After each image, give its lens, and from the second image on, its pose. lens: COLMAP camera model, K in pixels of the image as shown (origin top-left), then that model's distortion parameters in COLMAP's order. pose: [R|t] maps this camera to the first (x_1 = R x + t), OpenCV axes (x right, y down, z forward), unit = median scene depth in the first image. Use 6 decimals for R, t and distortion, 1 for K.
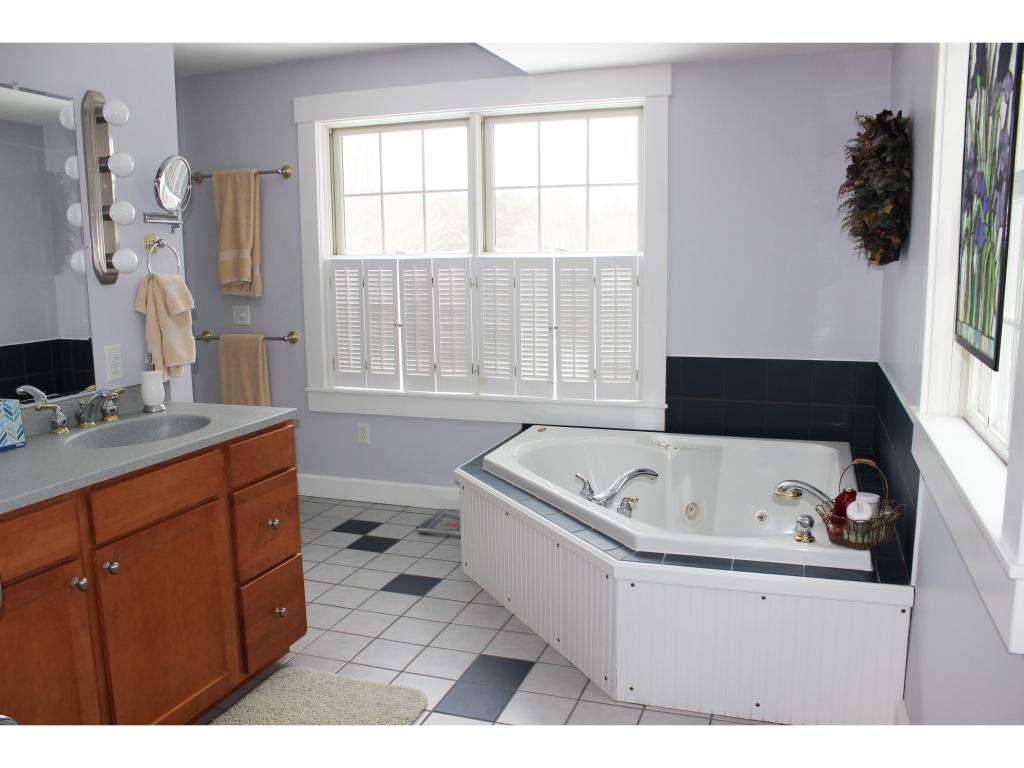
lens RADIAL K [[861.1, 0, 510.3], [0, 861.1, 388.6], [0, 0, 1]] dist [-0.132039, 0.084122]
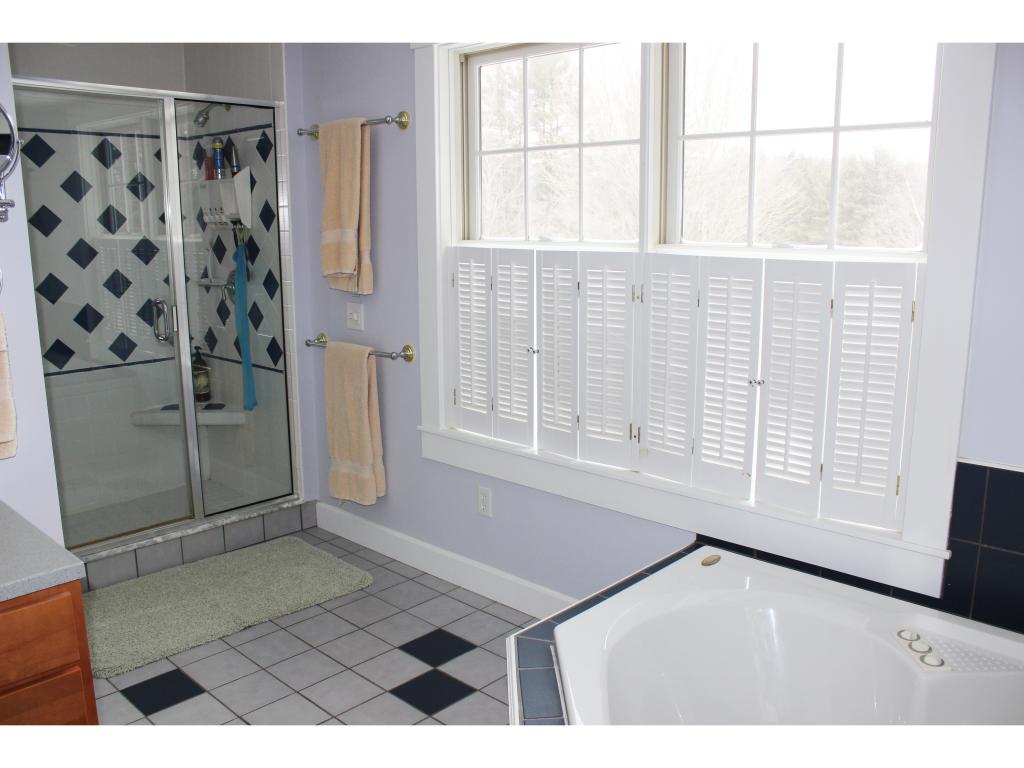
lens RADIAL K [[861.1, 0, 515.0], [0, 861.1, 381.8], [0, 0, 1]] dist [-0.132039, 0.084122]
pose [[0.911915, 0.086960, -0.401061, 0.125743], [-0.073040, 0.996080, 0.049901, -0.083585], [0.403828, -0.016212, 0.914691, 0.399752]]
